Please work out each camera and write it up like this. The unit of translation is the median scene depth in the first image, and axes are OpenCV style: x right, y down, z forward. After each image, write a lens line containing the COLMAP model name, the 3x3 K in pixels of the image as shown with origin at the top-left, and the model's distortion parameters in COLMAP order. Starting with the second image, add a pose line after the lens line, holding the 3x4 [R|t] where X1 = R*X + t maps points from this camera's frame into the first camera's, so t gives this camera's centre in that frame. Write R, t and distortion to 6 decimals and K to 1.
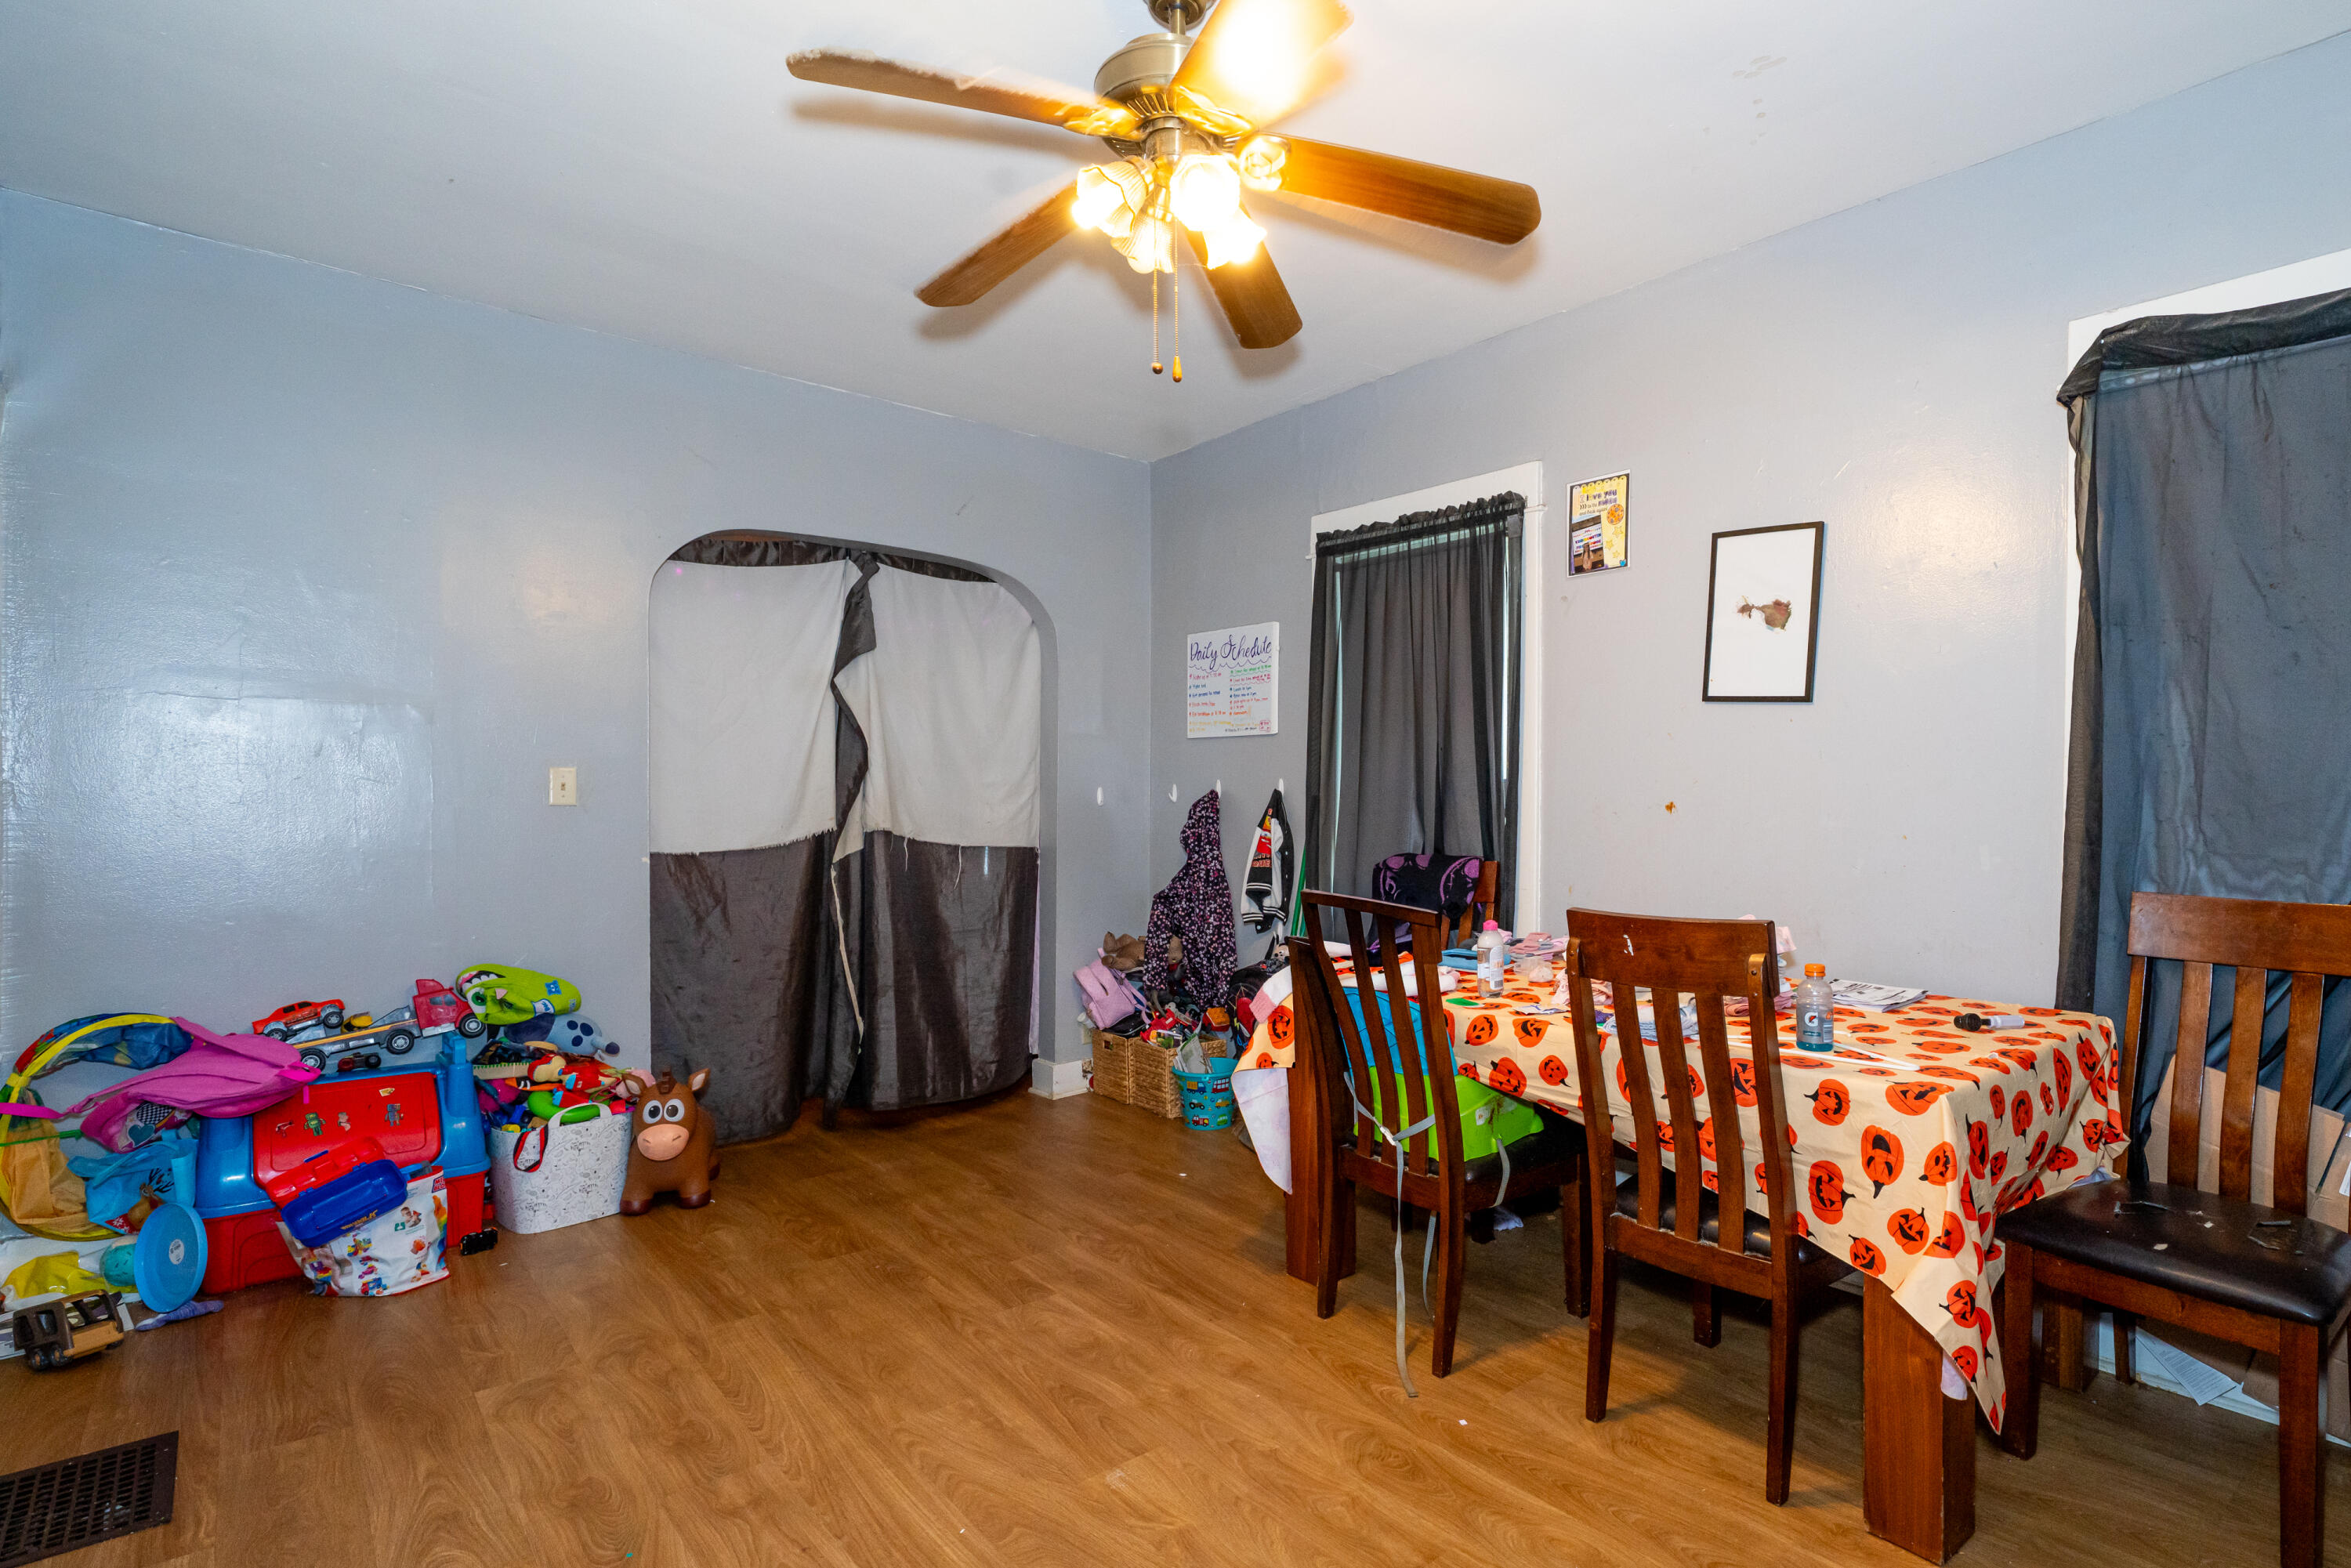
lens RADIAL K [[1122.4, 0, 1242.6], [0, 1122.4, 787.3], [0, 0, 1]] dist [0.002771, 0.000583]
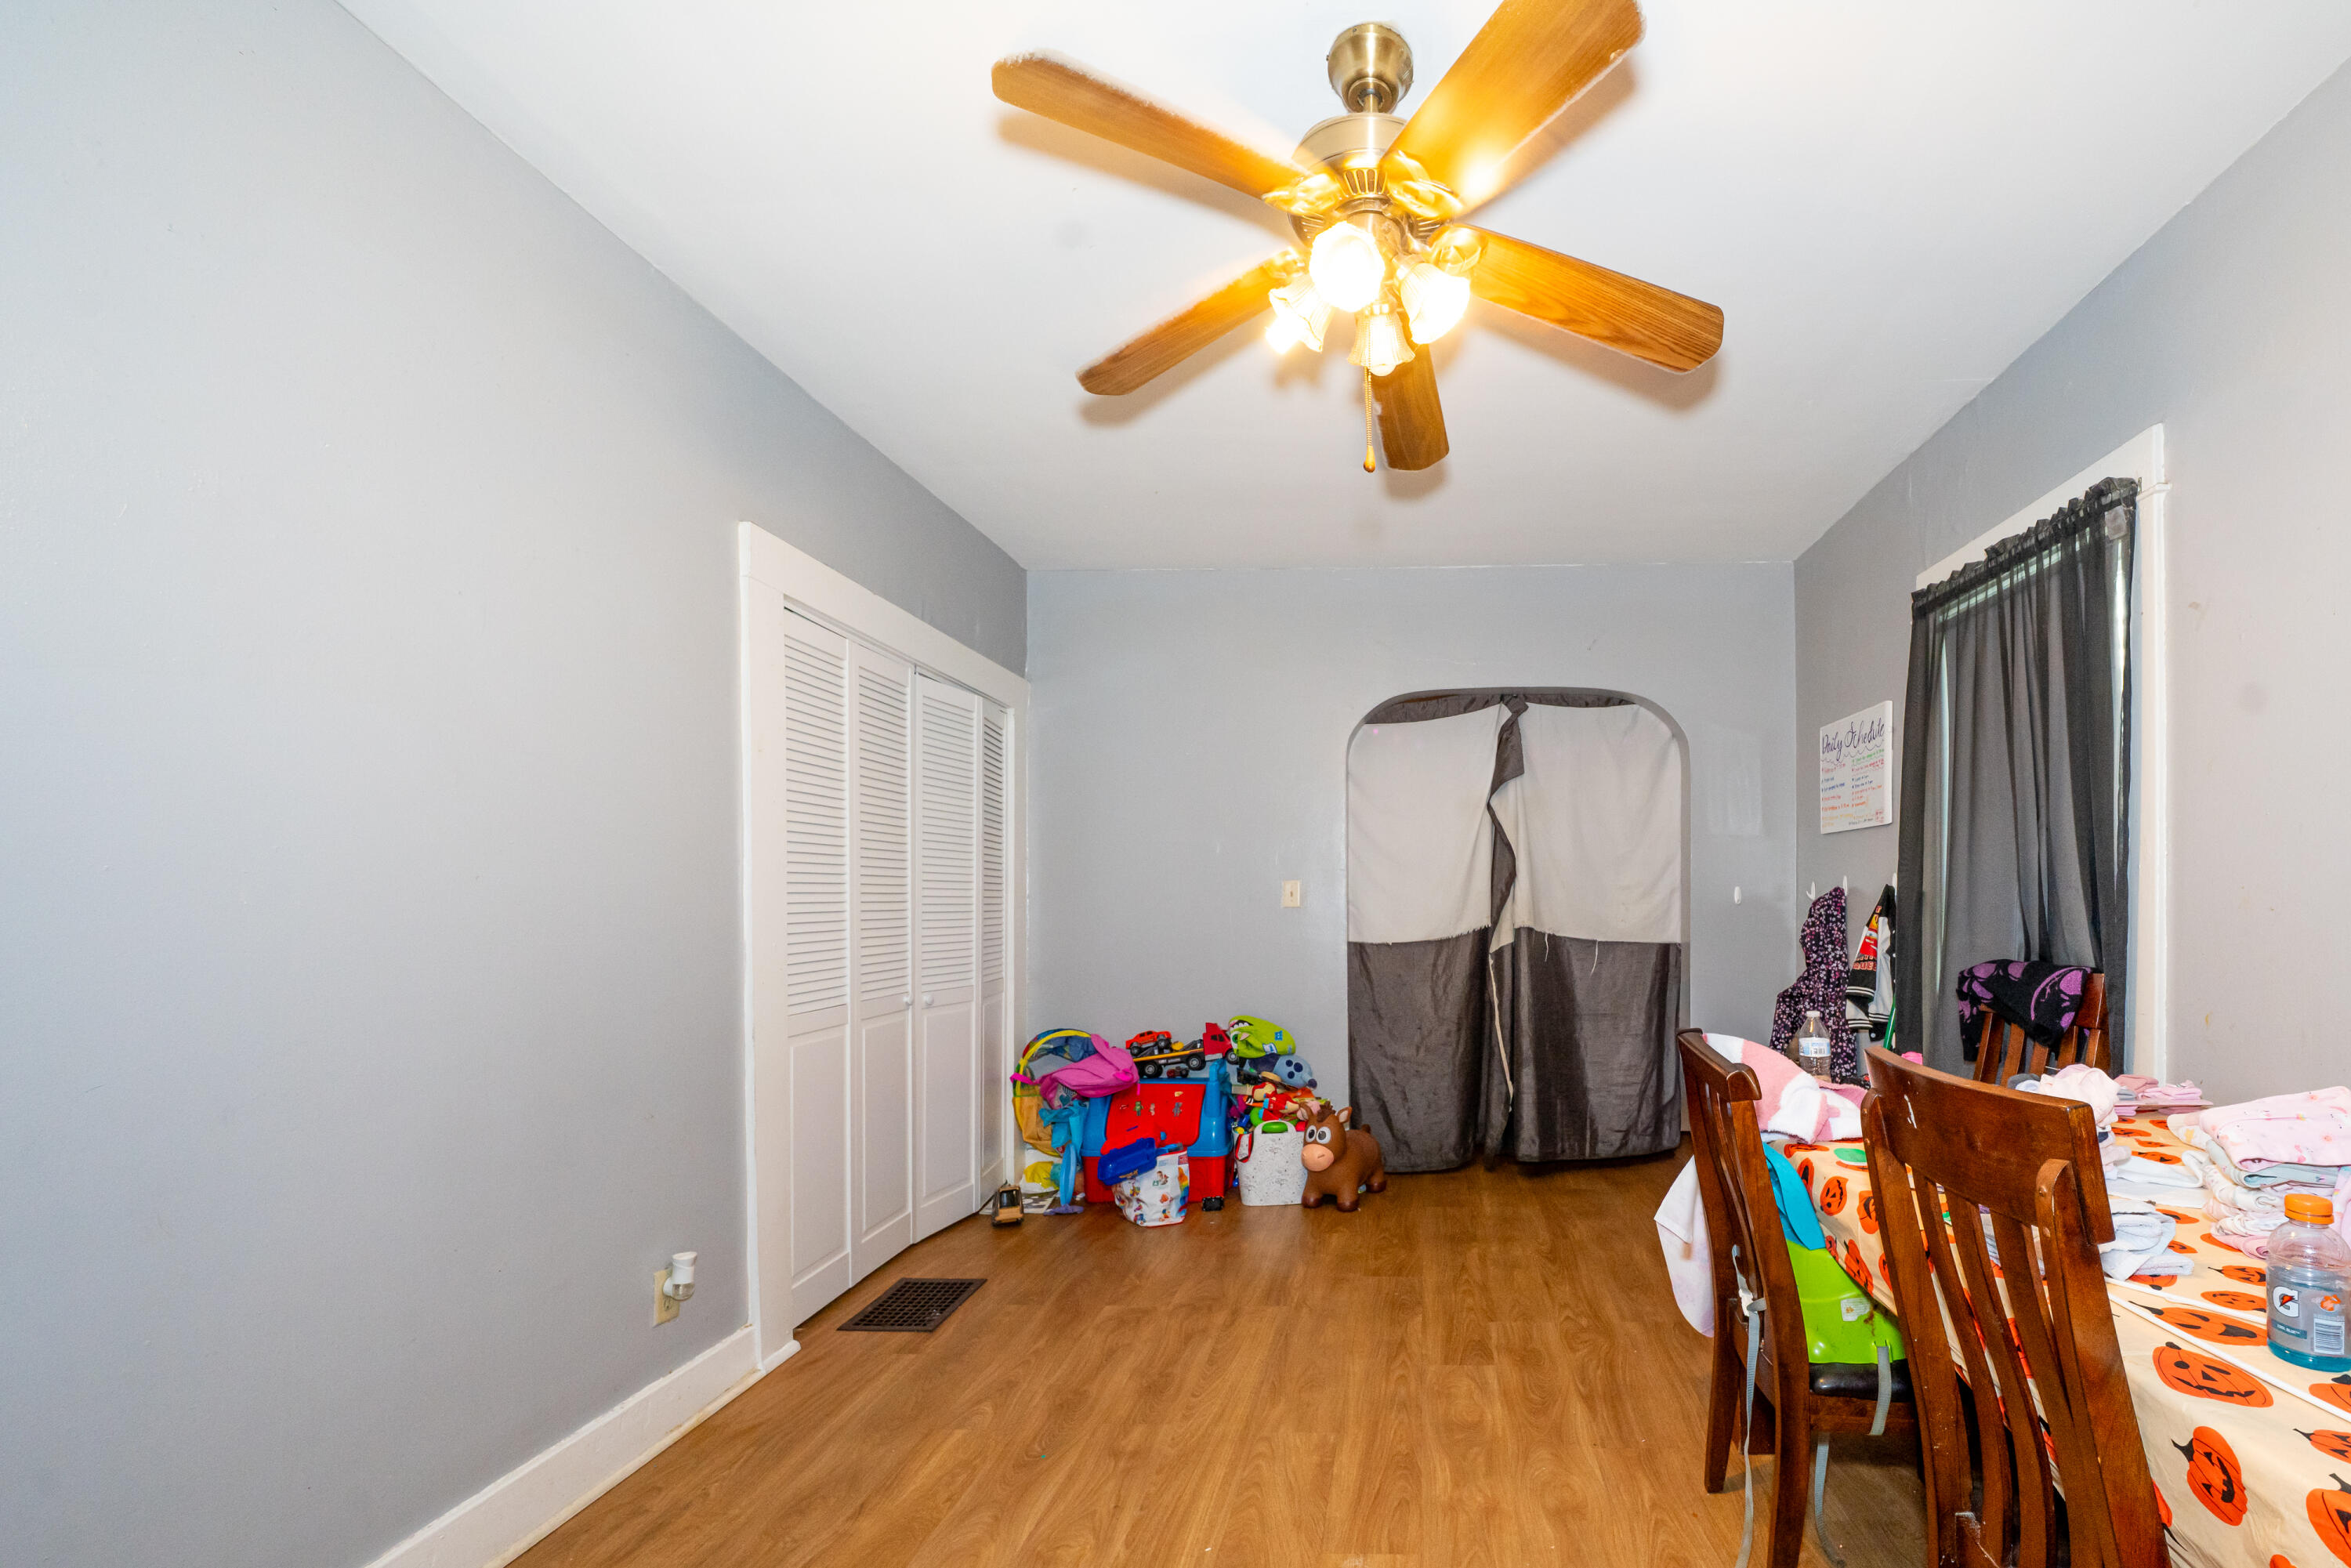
lens RADIAL K [[914.7, 0, 1207.0], [0, 914.7, 892.4], [0, 0, 1]] dist [-0.000460, 0.000181]
pose [[0.760057, -0.016644, -0.649643, 0.092275], [0.017582, 0.999833, -0.005045, 0.001931], [0.649618, -0.007587, 0.760223, 0.079591]]
